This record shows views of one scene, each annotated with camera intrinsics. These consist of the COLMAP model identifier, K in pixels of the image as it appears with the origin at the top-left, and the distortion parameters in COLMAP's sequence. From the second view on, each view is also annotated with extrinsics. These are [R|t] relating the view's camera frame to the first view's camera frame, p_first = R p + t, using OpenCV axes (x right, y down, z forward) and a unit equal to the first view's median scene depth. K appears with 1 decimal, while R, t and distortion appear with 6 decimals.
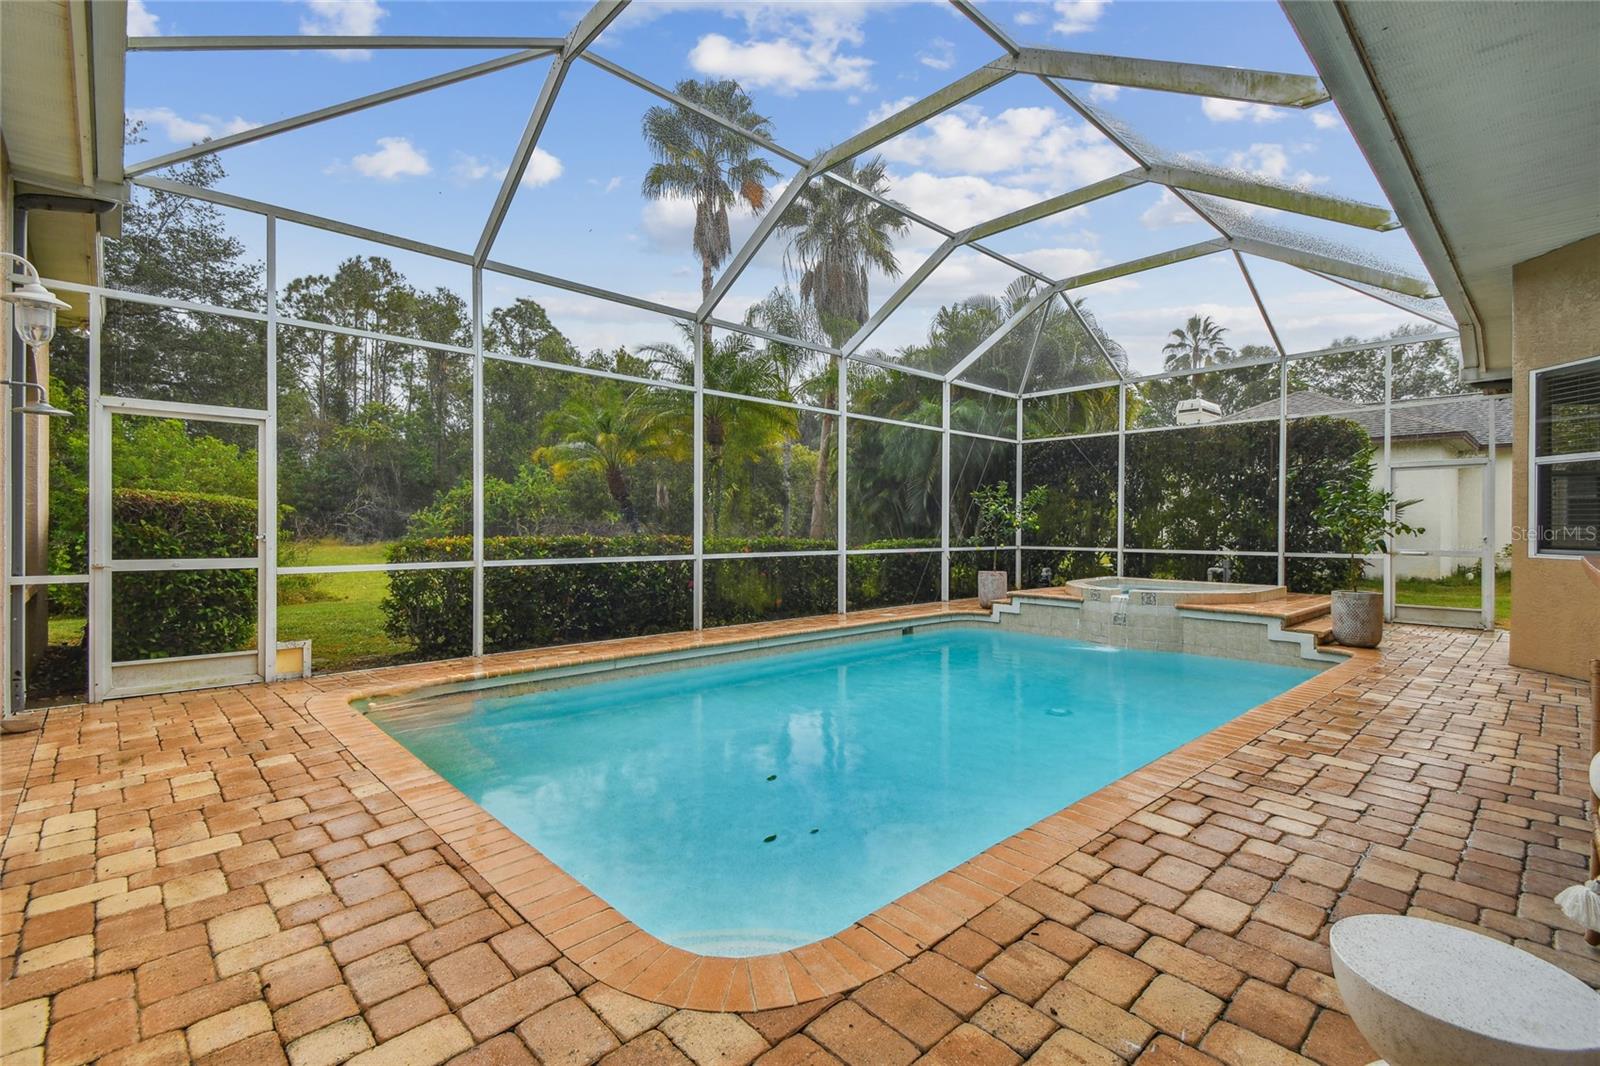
lens RADIAL K [[711.4, 0, 792.2], [0, 711.4, 532.3], [0, 0, 1]] dist [0.056211, -0.026311]
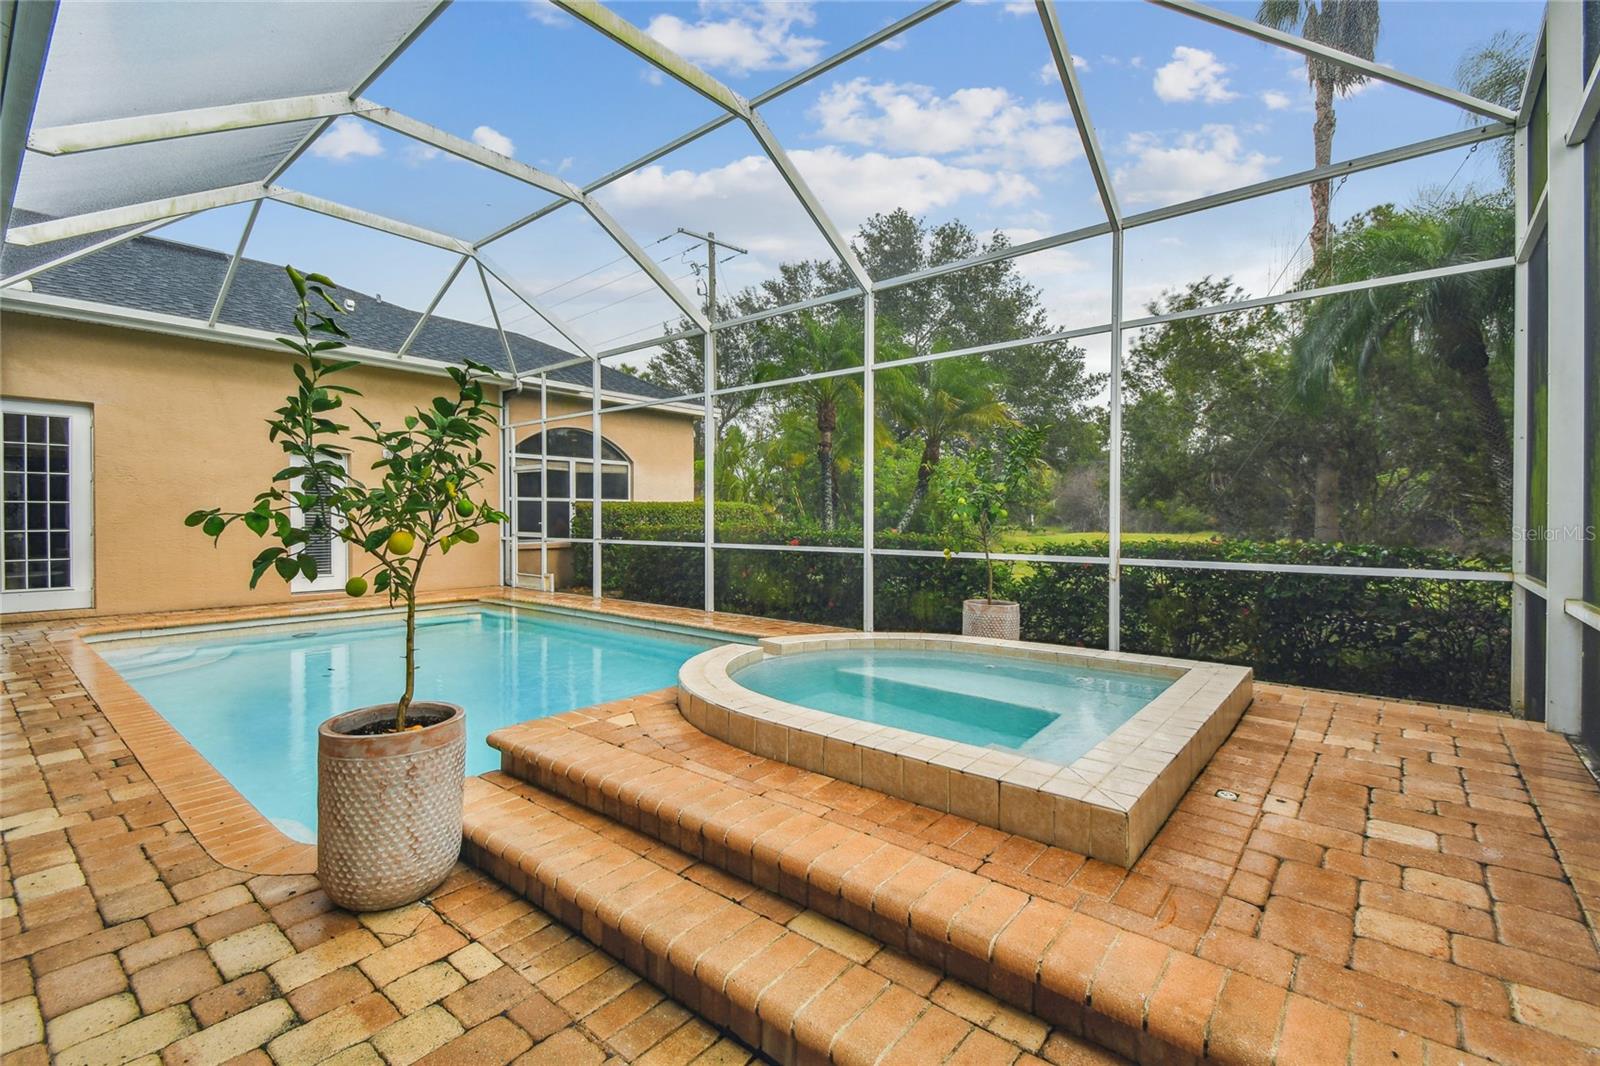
lens RADIAL K [[711.4, 0, 792.2], [0, 711.4, 532.3], [0, 0, 1]] dist [0.056211, -0.026311]
pose [[0.132318, 0.019740, -0.991011, 1.135327], [-0.007524, 0.999793, 0.018910, -0.007558], [0.991179, 0.004954, 0.132439, 1.136976]]
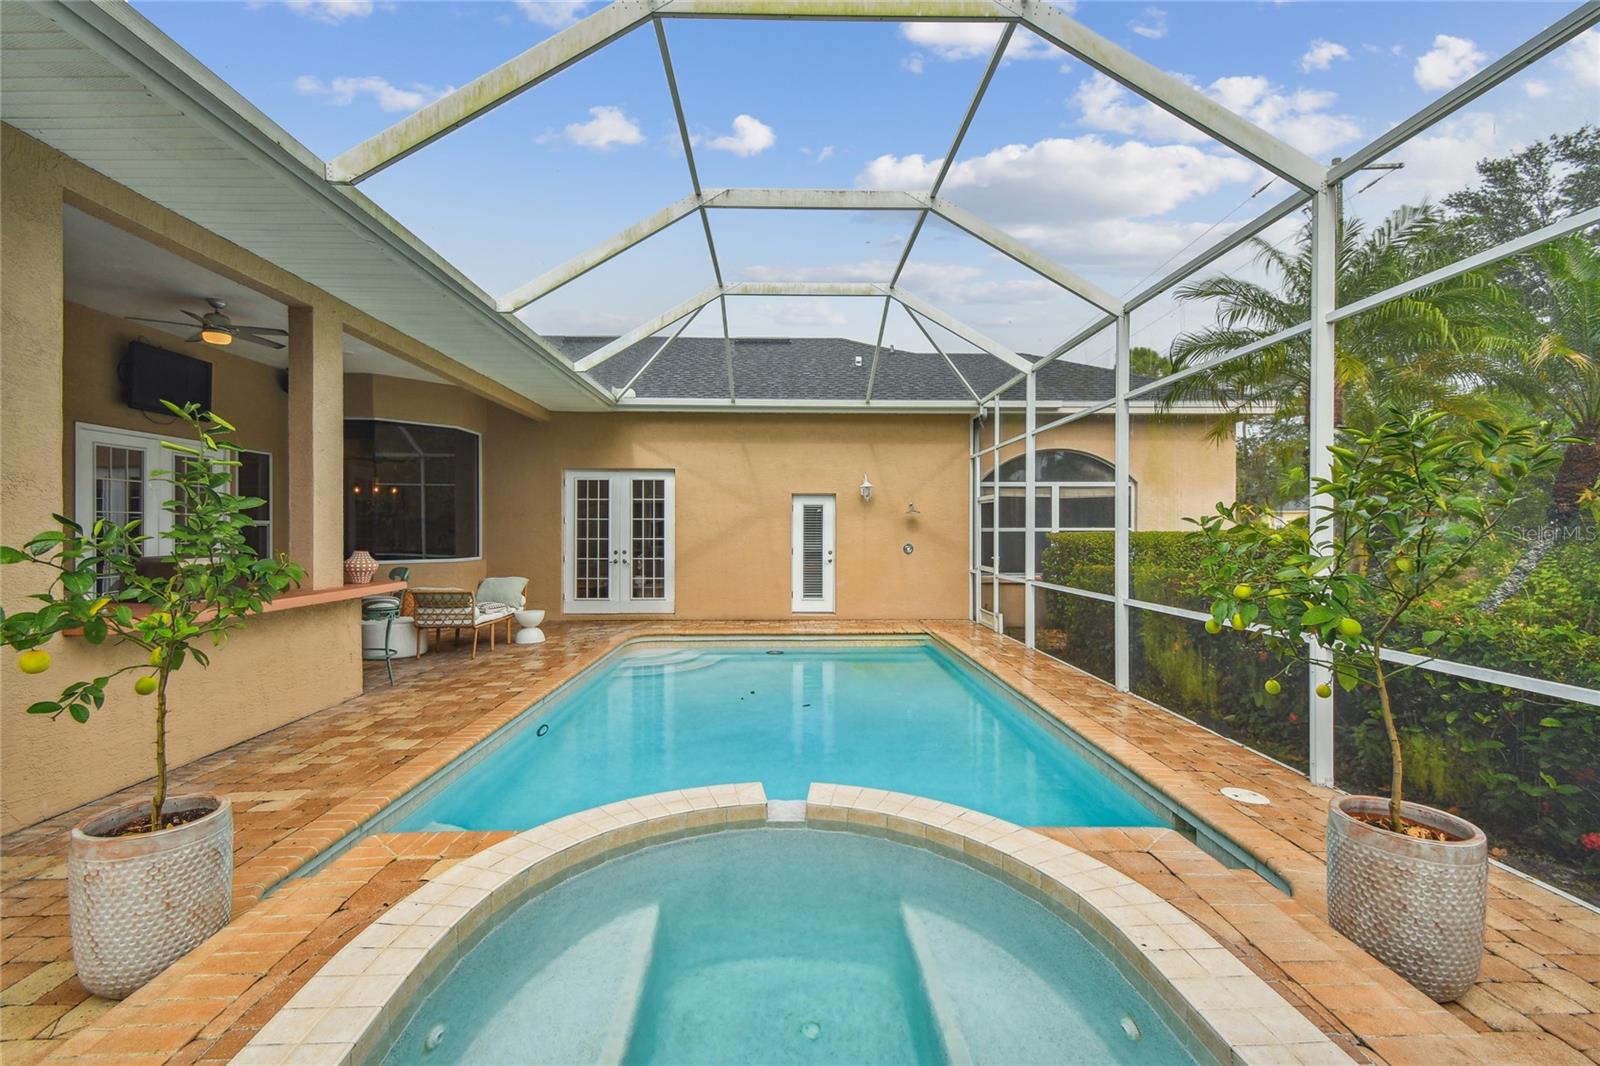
lens RADIAL K [[711.4, 0, 792.2], [0, 711.4, 532.3], [0, 0, 1]] dist [0.056211, -0.026311]
pose [[-0.652696, -0.000793, -0.757620, 0.862626], [-0.007579, 0.999956, 0.005482, -0.051275], [0.757582, 0.009320, -0.652673, 1.444287]]
